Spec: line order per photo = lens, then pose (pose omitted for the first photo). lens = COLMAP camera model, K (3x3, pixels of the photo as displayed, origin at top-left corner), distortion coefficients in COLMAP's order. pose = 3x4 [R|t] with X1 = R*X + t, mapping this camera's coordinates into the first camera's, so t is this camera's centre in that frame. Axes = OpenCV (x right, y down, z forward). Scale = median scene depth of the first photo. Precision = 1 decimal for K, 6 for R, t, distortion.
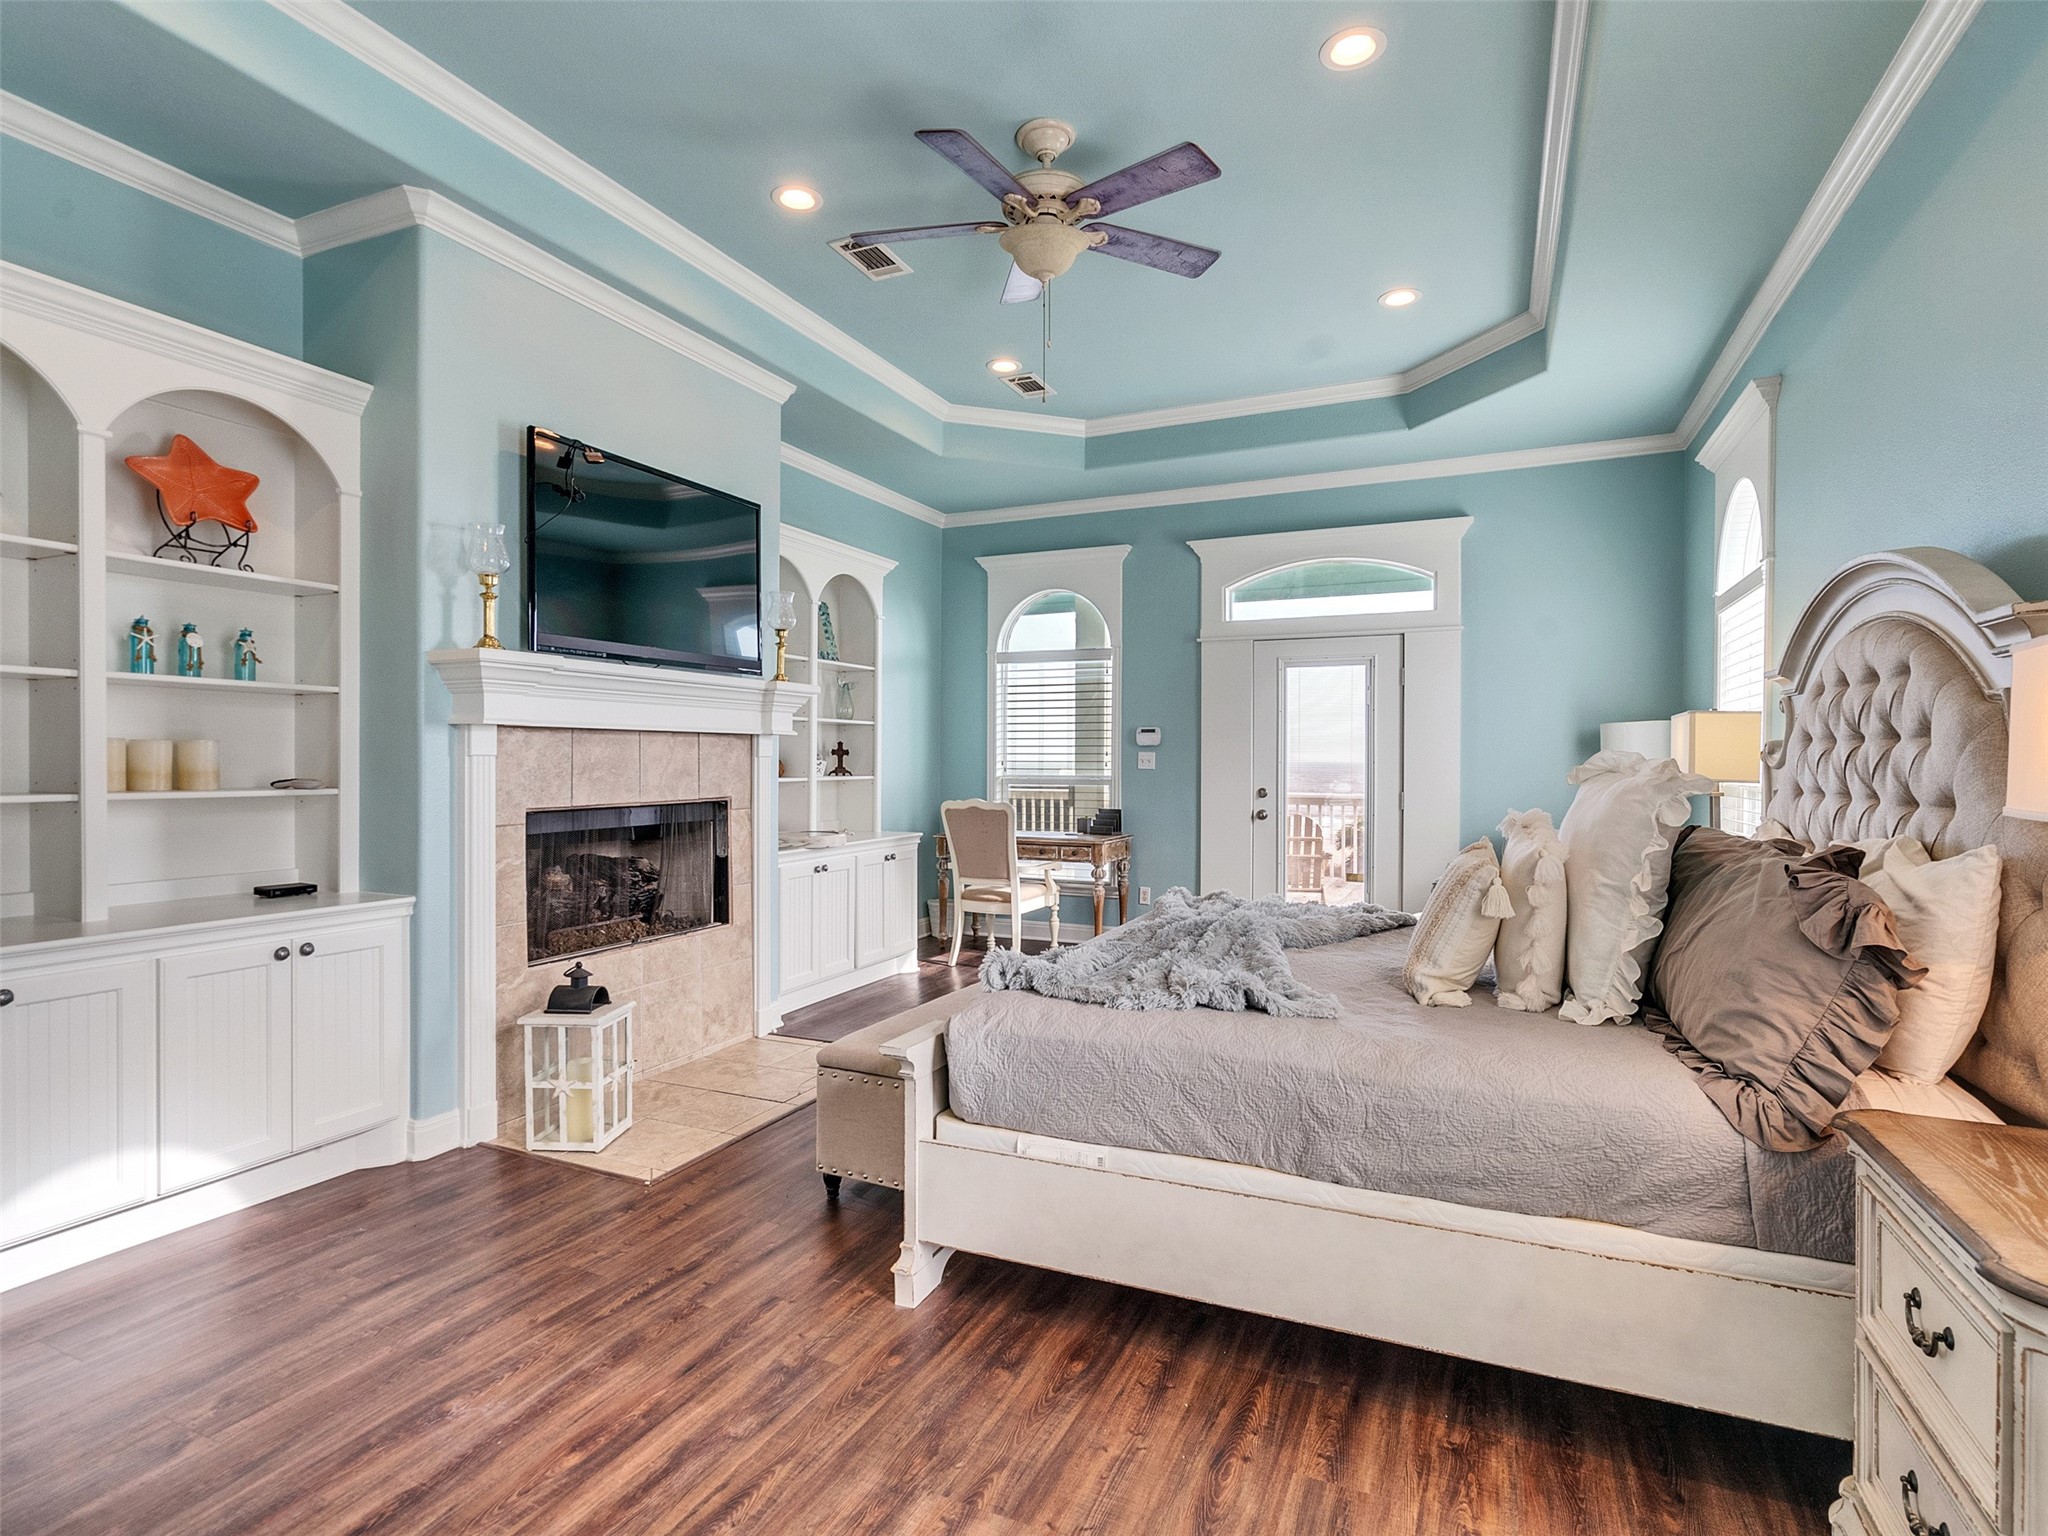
lens RADIAL K [[1046.4, 0, 1005.5], [0, 1046.4, 767.4], [0, 0, 1]] dist [-0.004045, 0.002522]
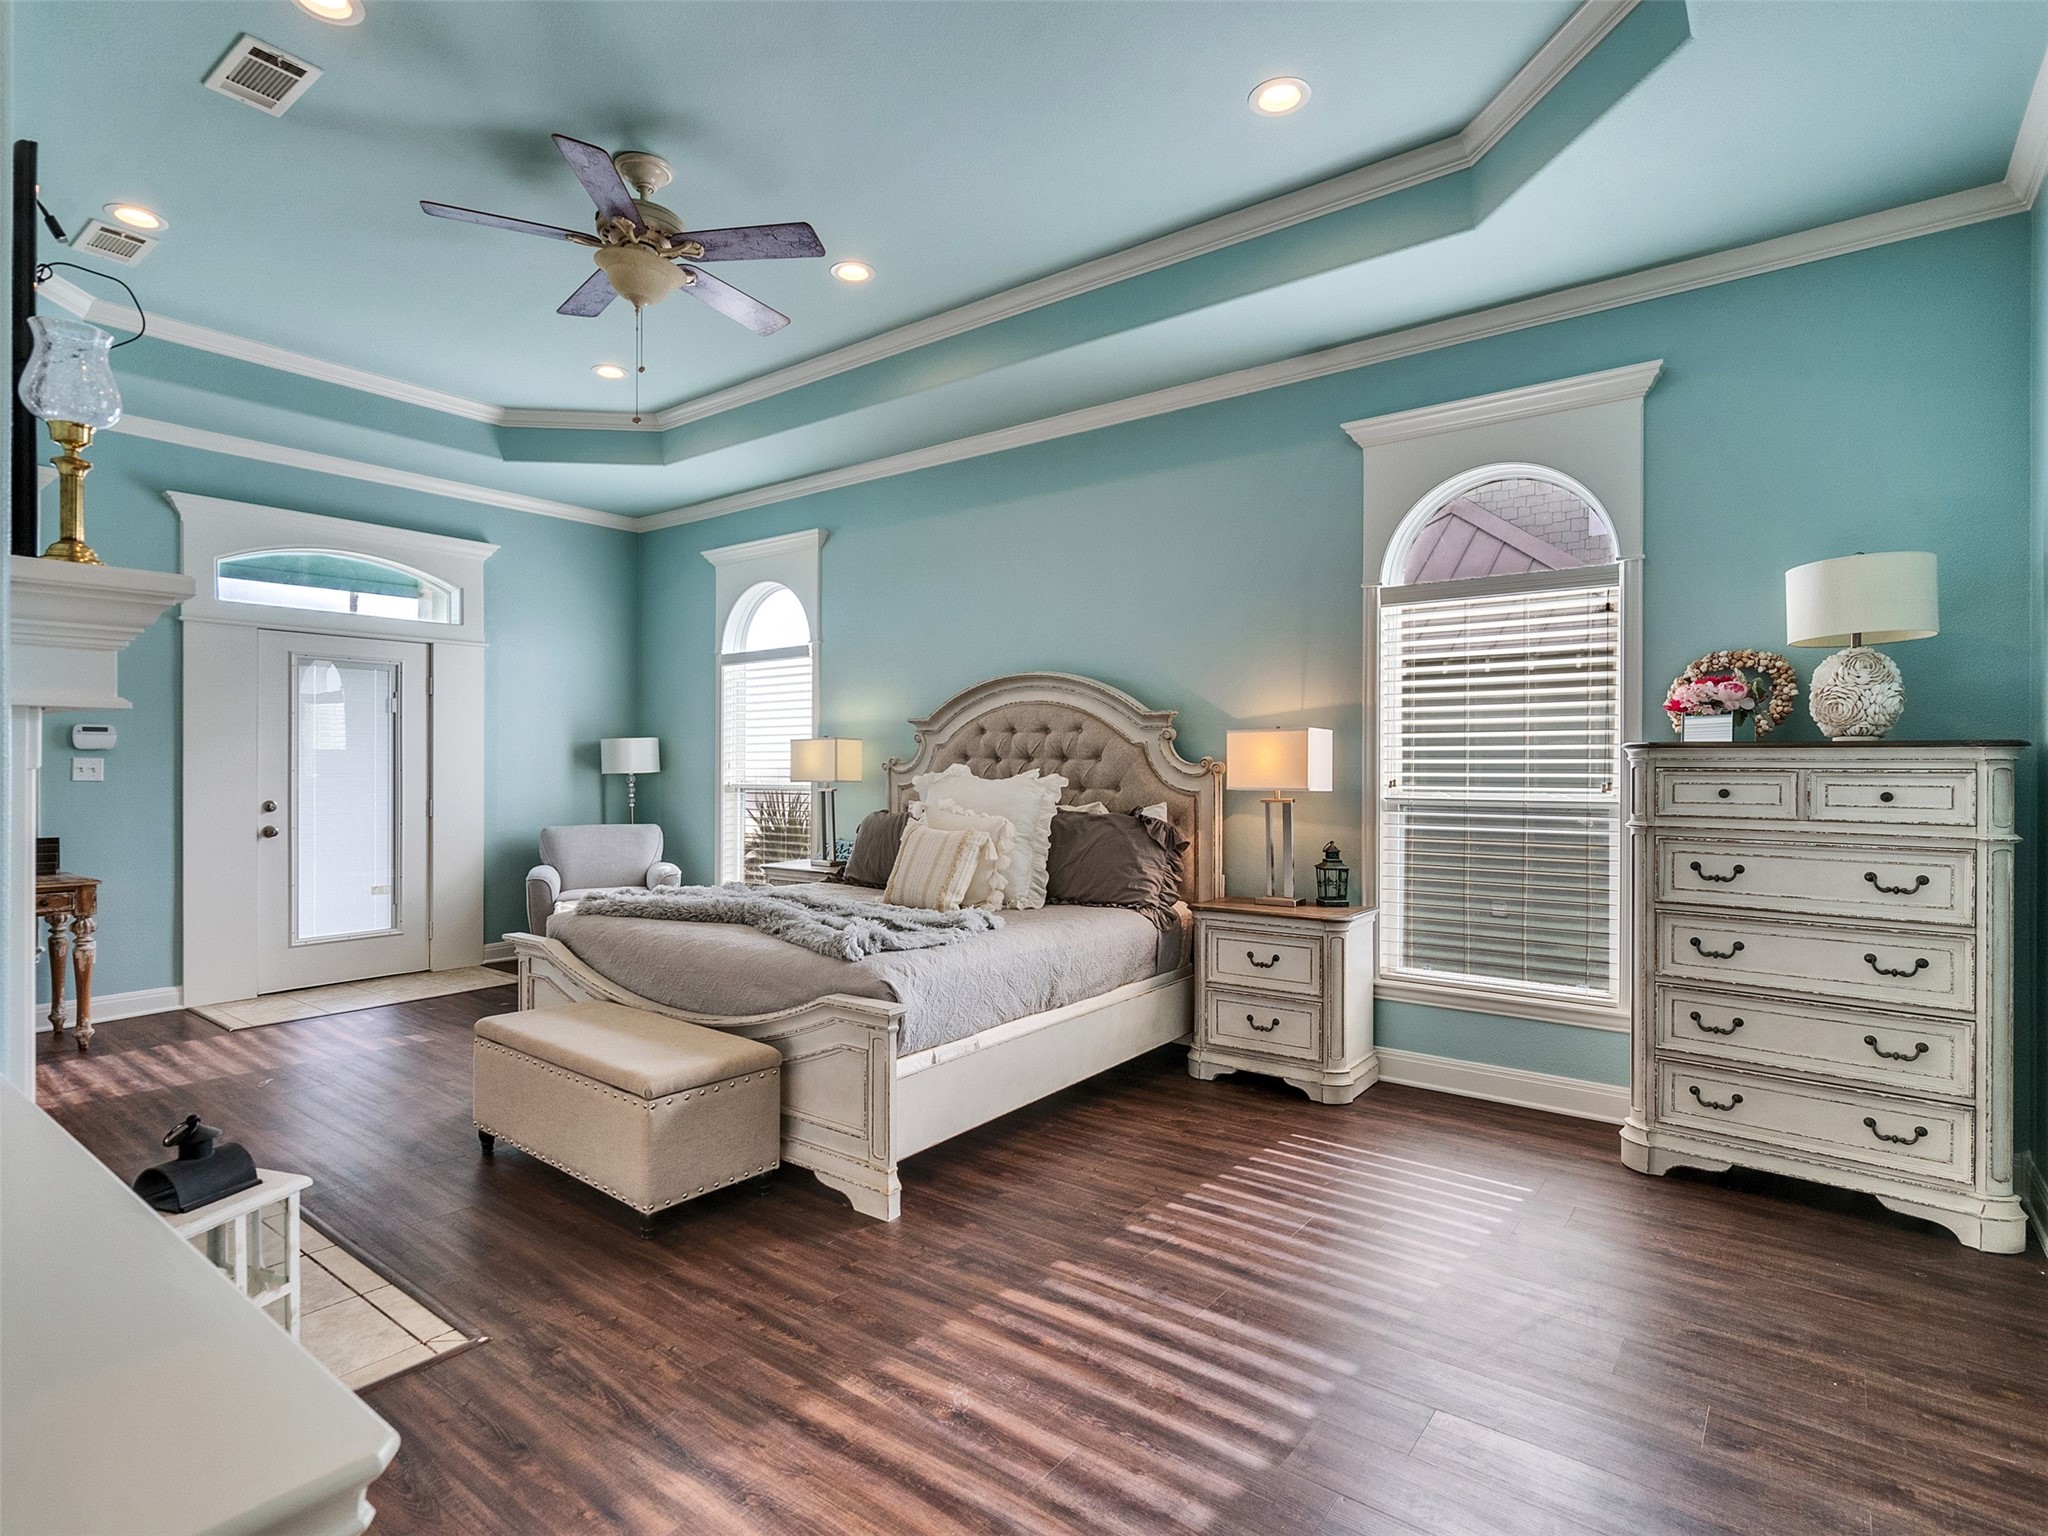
lens RADIAL K [[1046.4, 0, 1005.5], [0, 1046.4, 767.4], [0, 0, 1]] dist [-0.004045, 0.002522]
pose [[0.232502, -0.007323, 0.972568, -1.094033], [0.007343, 0.999956, 0.005774, -0.020323], [-0.972568, 0.005800, 0.232546, 0.503446]]
